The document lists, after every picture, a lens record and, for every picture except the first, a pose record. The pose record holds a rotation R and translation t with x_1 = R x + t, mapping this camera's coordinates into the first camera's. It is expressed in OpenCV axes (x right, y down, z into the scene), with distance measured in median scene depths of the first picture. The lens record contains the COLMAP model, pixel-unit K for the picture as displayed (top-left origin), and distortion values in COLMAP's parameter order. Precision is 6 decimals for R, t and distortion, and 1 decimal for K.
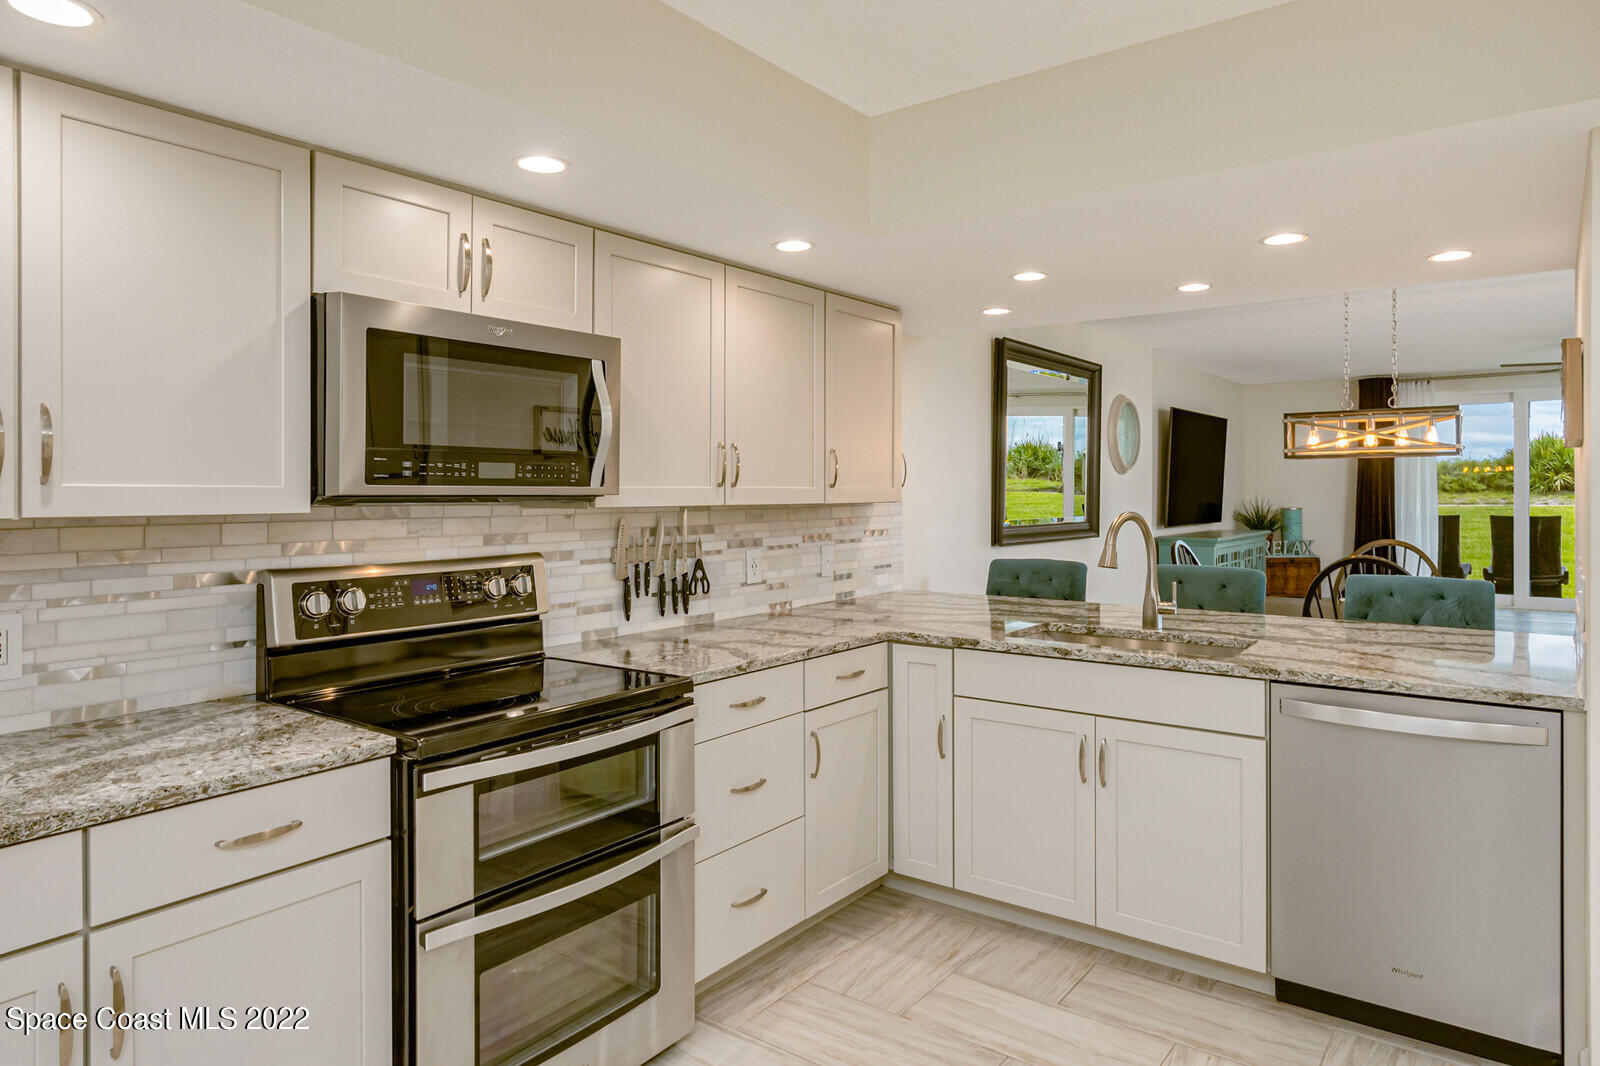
lens RADIAL K [[1006.0, 0, 791.0], [0, 1006.0, 496.7], [0, 0, 1]] dist [0.006300, 0.000822]
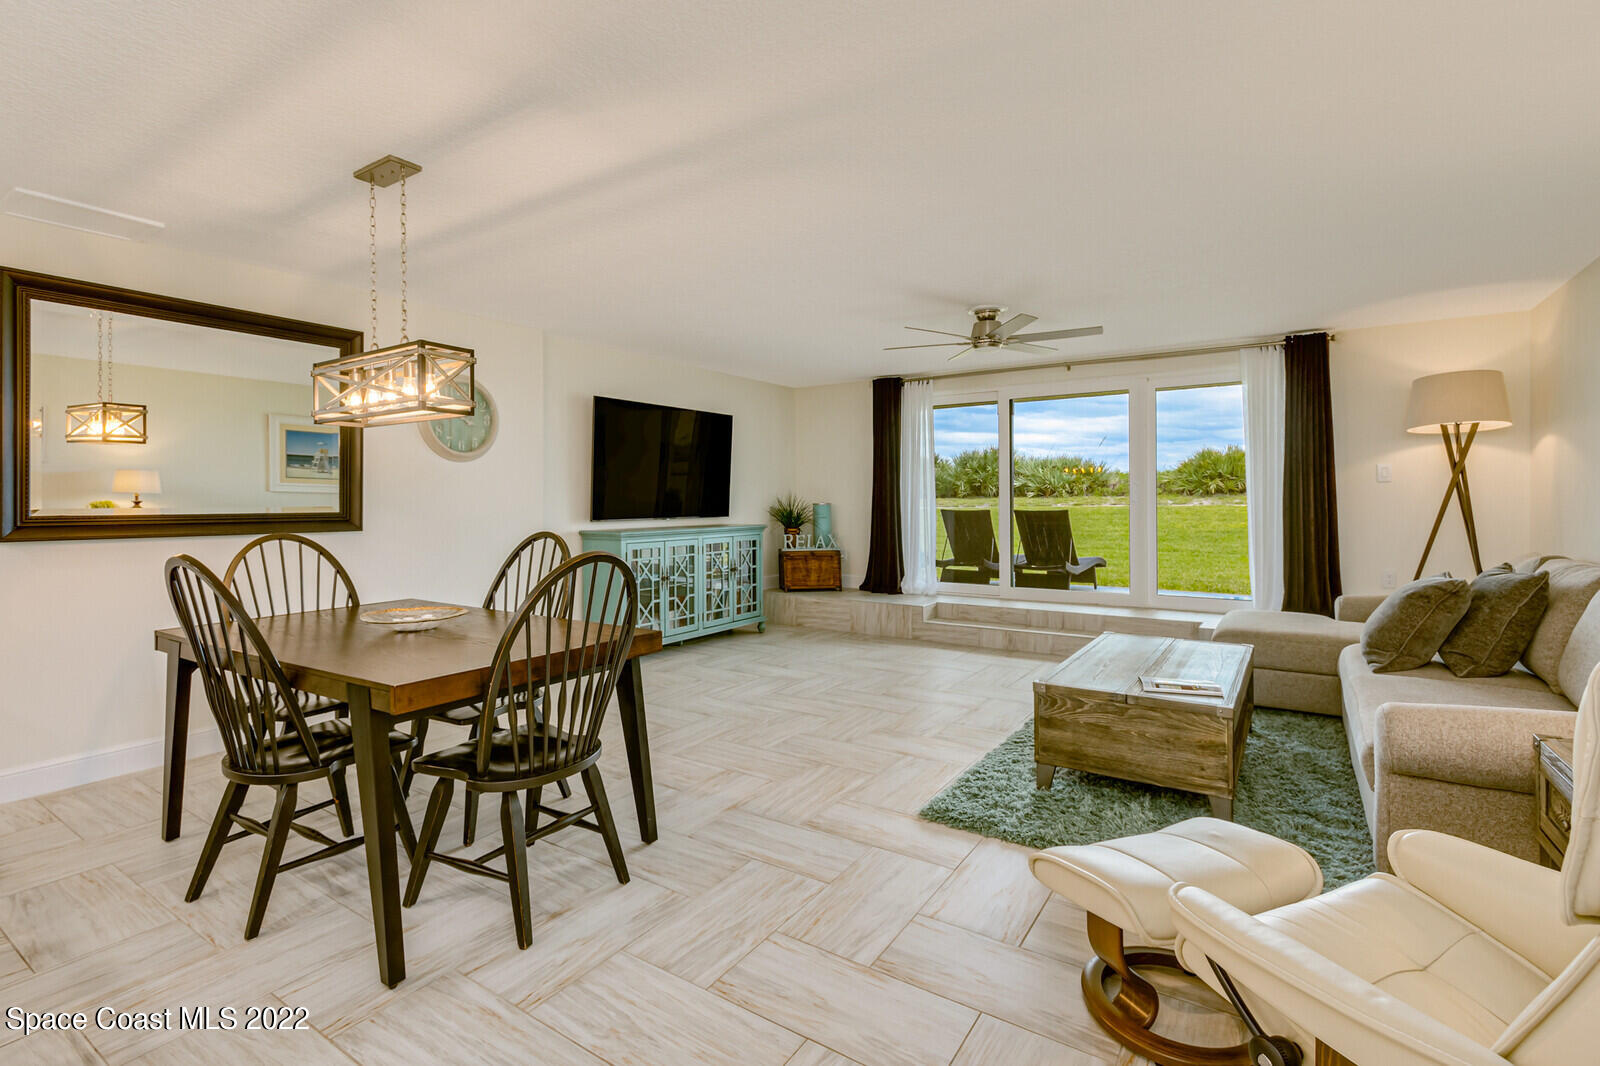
lens RADIAL K [[751.0, 0, 793.2], [0, 751.0, 498.4], [0, 0, 1]] dist [0.003241, -0.001440]
pose [[0.998435, -0.002580, 0.055862, 0.433494], [0.002973, 0.999971, -0.006956, 0.011867], [-0.055843, 0.007112, 0.998414, 0.224684]]
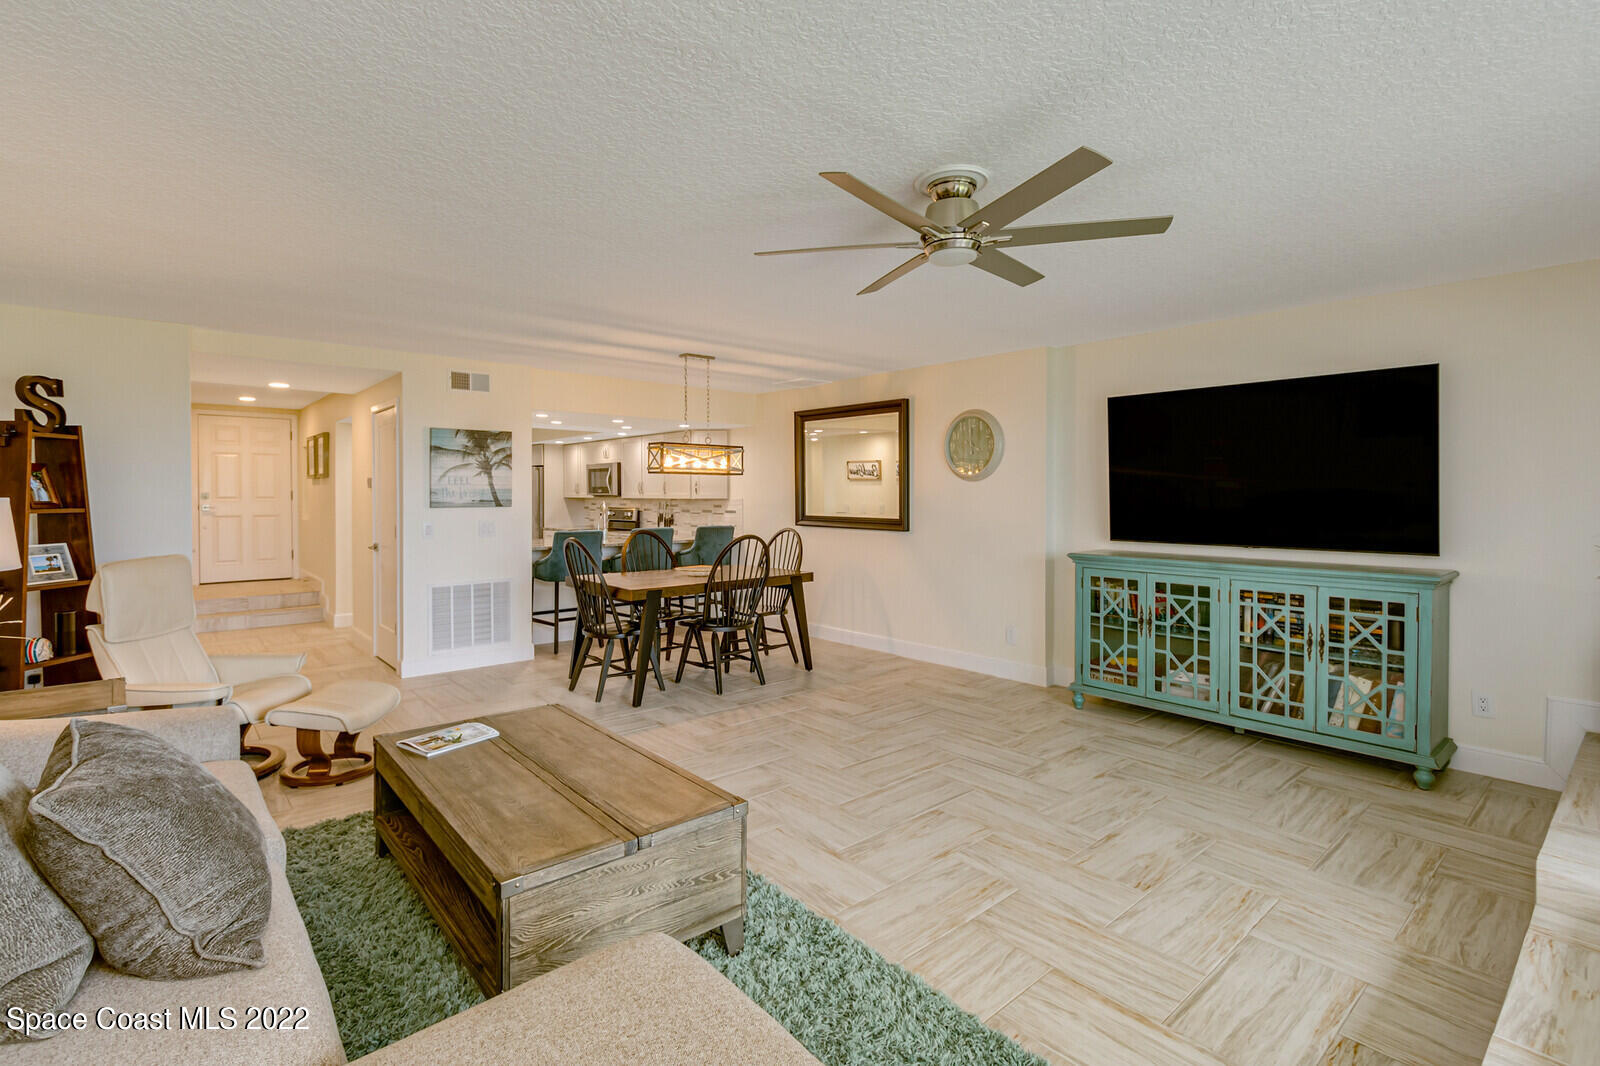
lens RADIAL K [[751.0, 0, 796.0], [0, 751.0, 494.8], [0, 0, 1]] dist [0.003241, -0.001440]
pose [[-0.214800, 0.002925, -0.976654, 0.864452], [-0.006603, 0.999968, 0.004447, -0.007221], [0.976636, 0.007404, -0.214774, 0.721632]]
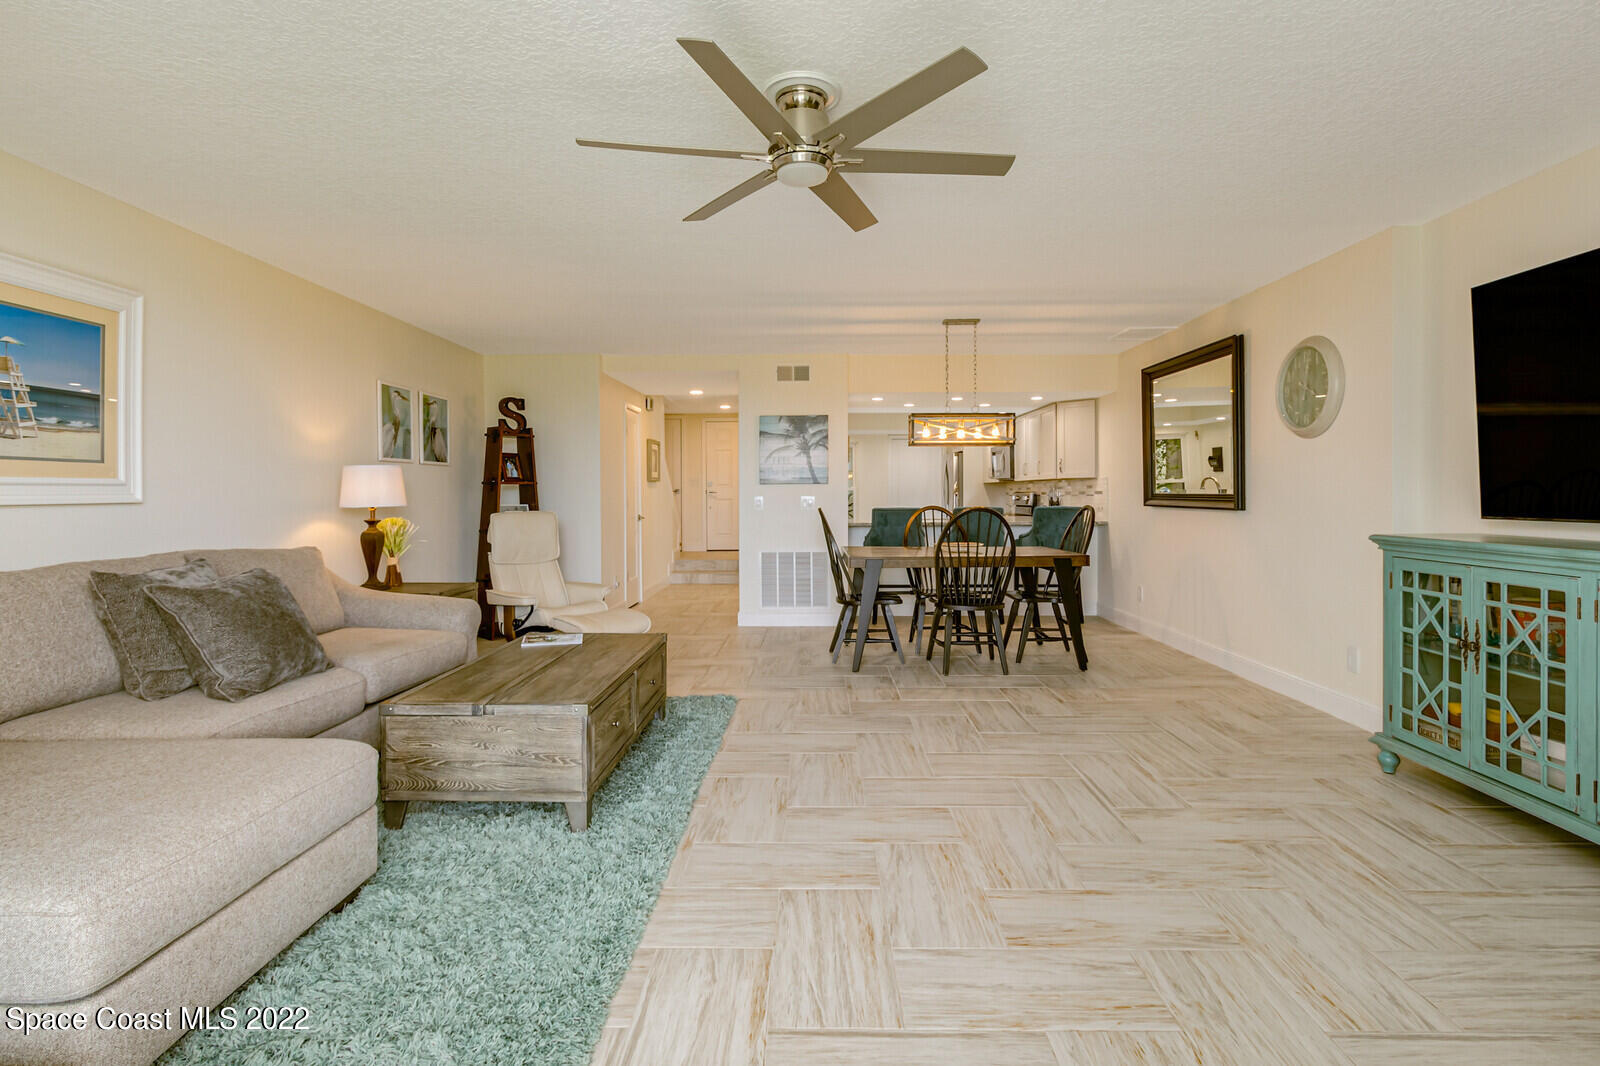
lens RADIAL K [[792.7, 0, 796.7], [0, 792.7, 493.0], [0, 0, 1]] dist [0.004569, -0.005053]
pose [[-0.814656, 0.004476, -0.579928, 0.744038], [0.002156, 0.999987, 0.004690, 0.012319], [0.579941, 0.002571, -0.814655, 0.929513]]
